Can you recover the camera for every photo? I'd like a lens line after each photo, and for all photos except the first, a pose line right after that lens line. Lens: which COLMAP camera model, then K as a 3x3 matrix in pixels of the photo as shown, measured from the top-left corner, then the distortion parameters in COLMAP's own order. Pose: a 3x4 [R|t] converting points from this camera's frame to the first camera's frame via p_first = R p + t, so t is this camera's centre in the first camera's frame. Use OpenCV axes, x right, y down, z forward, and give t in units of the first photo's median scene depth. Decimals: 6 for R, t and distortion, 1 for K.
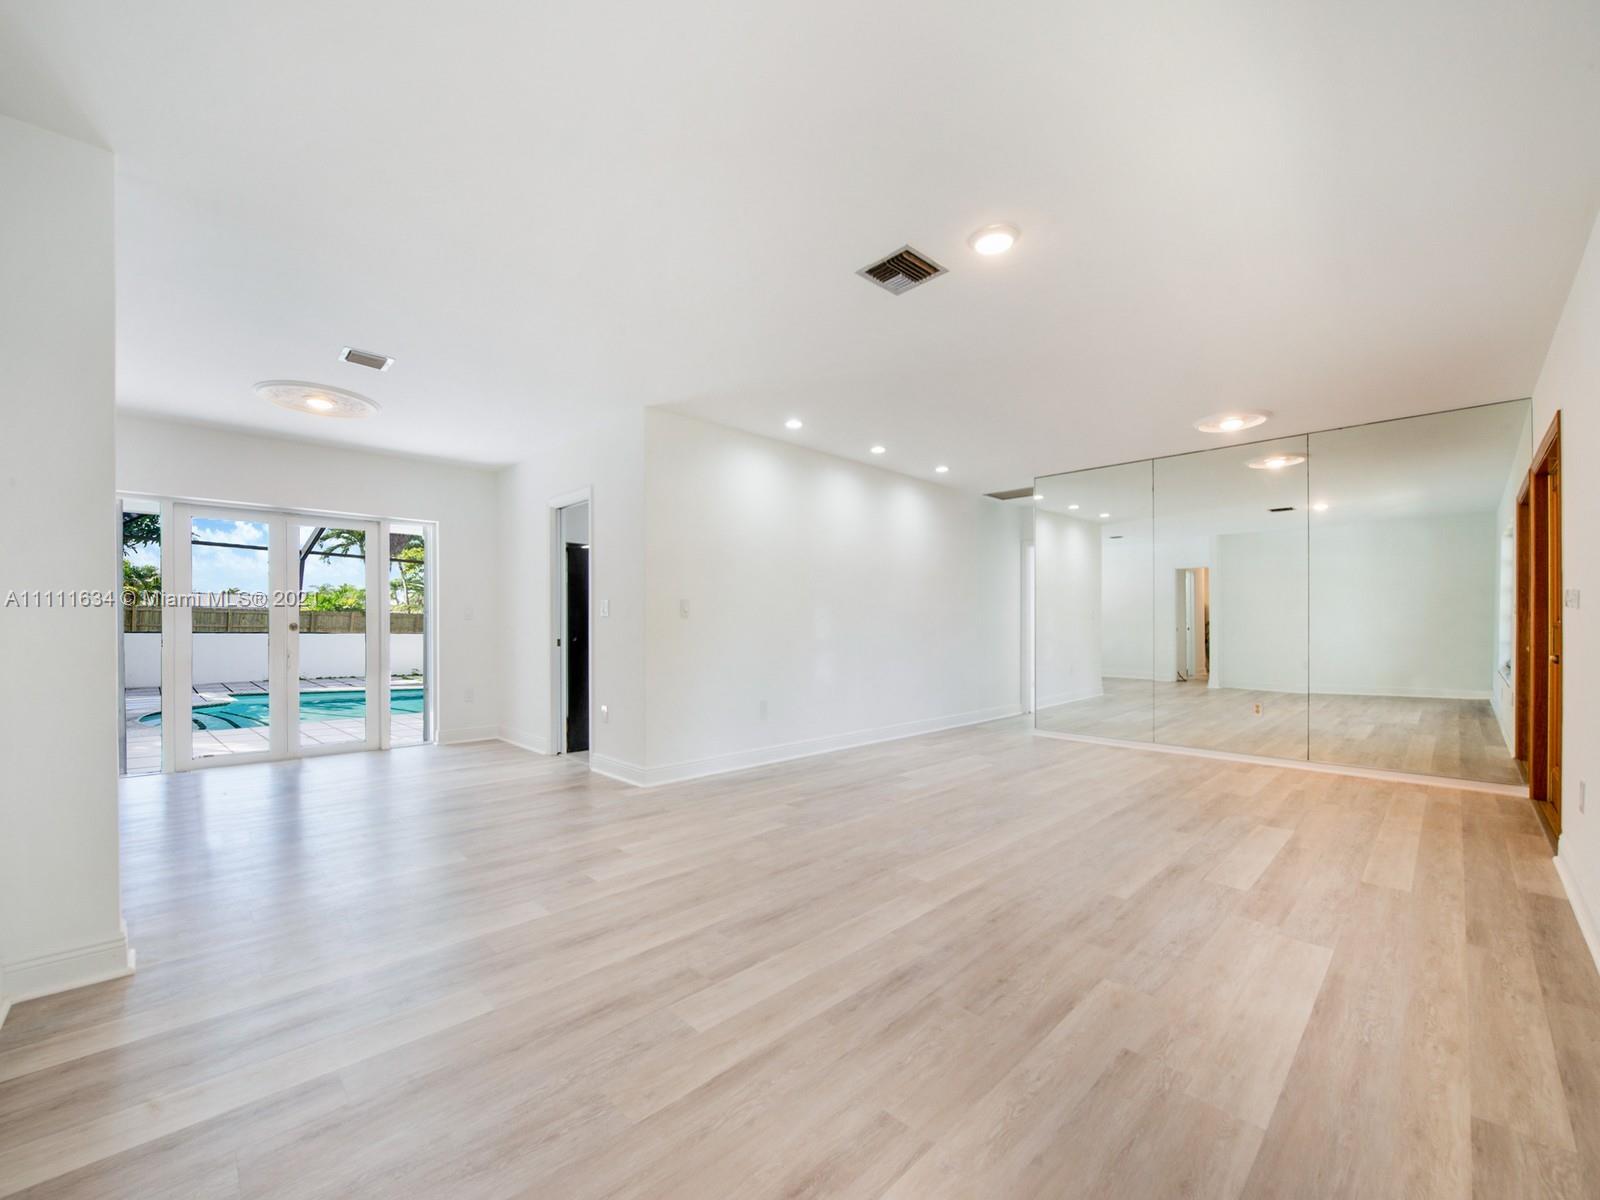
lens RADIAL K [[655.0, 0, 804.1], [0, 655.0, 618.6], [0, 0, 1]] dist [-0.019927, -0.000112]
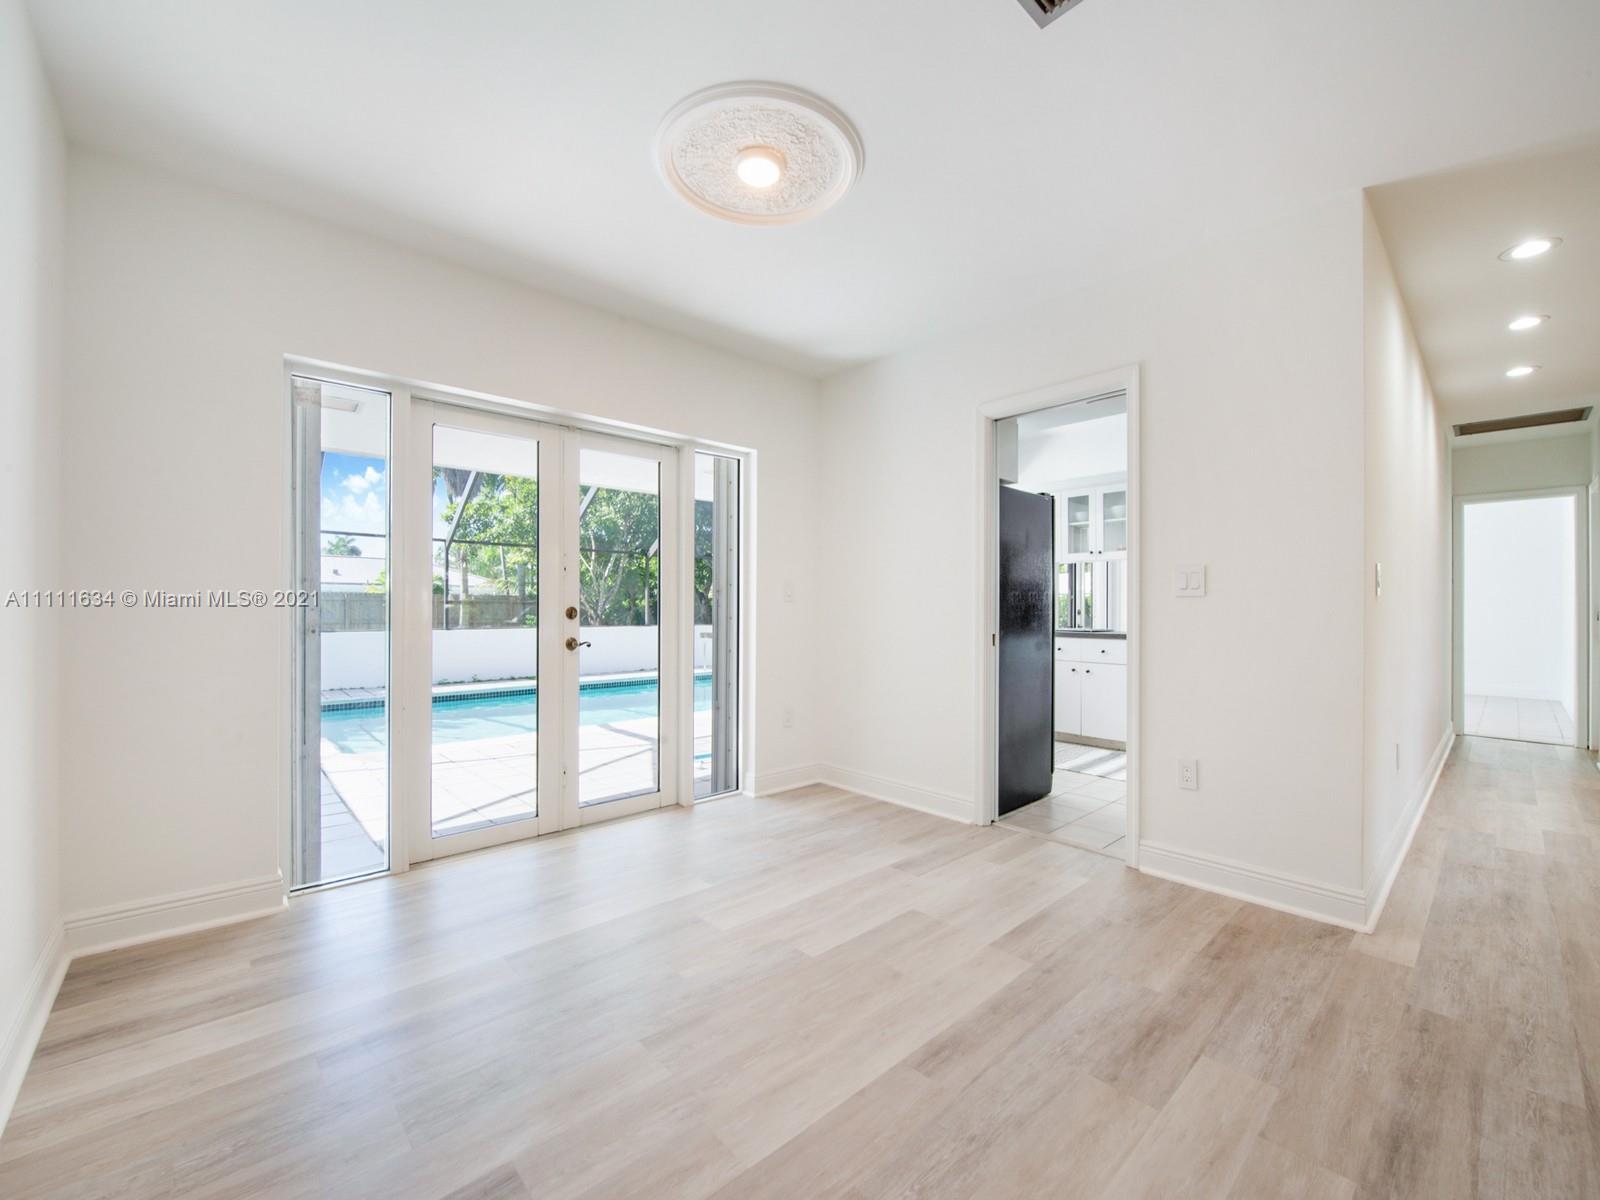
lens RADIAL K [[655.8, 0, 800.0], [0, 655.8, 600.0], [0, 0, 1]] dist [-0.017682, 0.000030]
pose [[0.998752, 0.002207, -0.049887, -0.742957], [-0.002563, 0.999972, -0.007085, 0.005479], [0.049870, 0.007204, 0.998730, 0.537729]]
